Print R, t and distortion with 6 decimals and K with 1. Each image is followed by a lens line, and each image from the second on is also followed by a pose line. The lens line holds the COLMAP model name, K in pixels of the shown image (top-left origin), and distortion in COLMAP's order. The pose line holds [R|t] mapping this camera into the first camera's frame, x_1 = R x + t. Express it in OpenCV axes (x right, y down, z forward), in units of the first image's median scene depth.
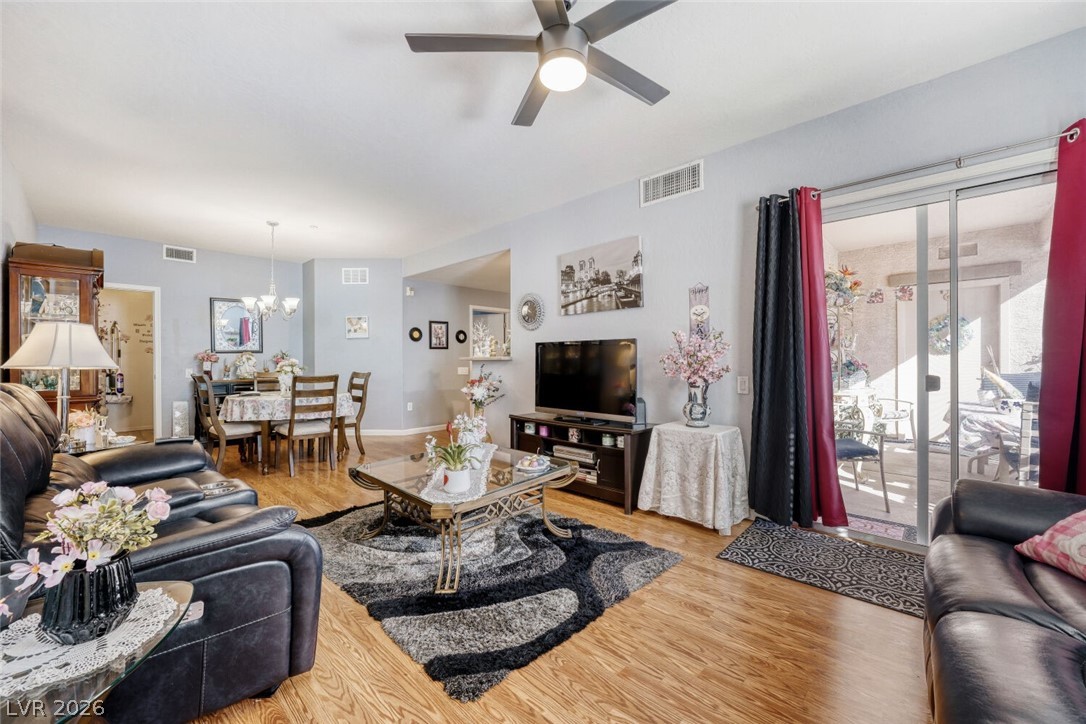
lens RADIAL K [[429.9, 0, 536.7], [0, 429.9, 360.5], [0, 0, 1]] dist [-0.016274, 0.003488]
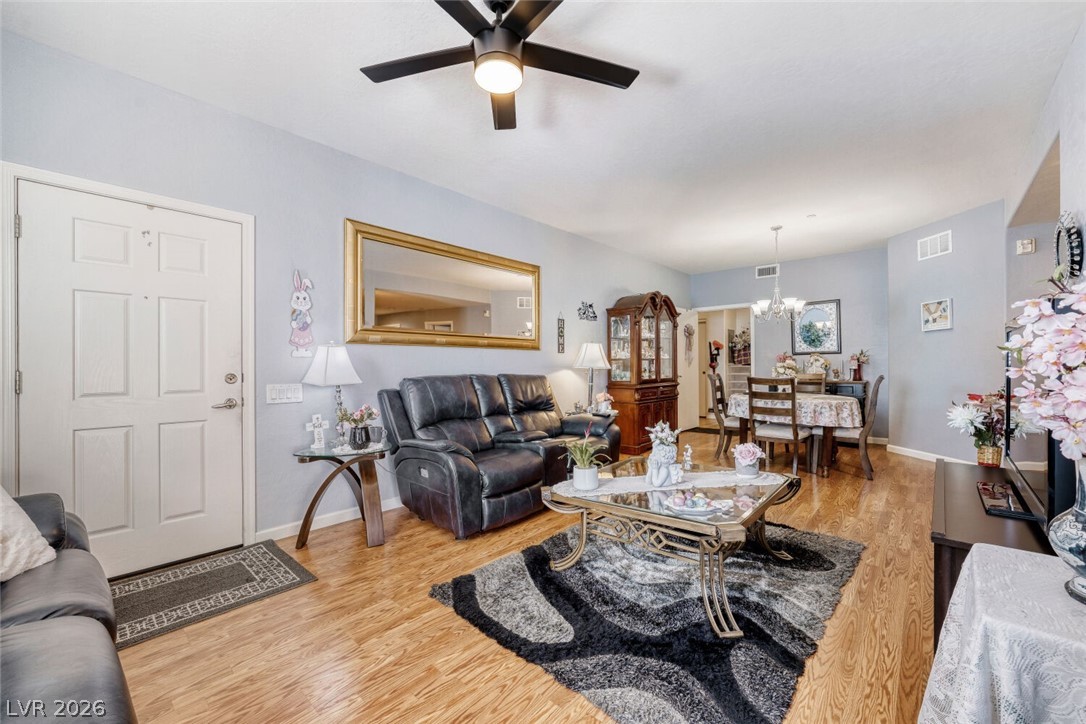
lens RADIAL K [[429.9, 0, 536.9], [0, 429.9, 364.7], [0, 0, 1]] dist [-0.016274, 0.003488]
pose [[0.025479, 0.002482, -0.999672, 0.456826], [0.010389, 0.999942, 0.002748, -0.002373], [0.999621, -0.010455, 0.025452, 0.453791]]
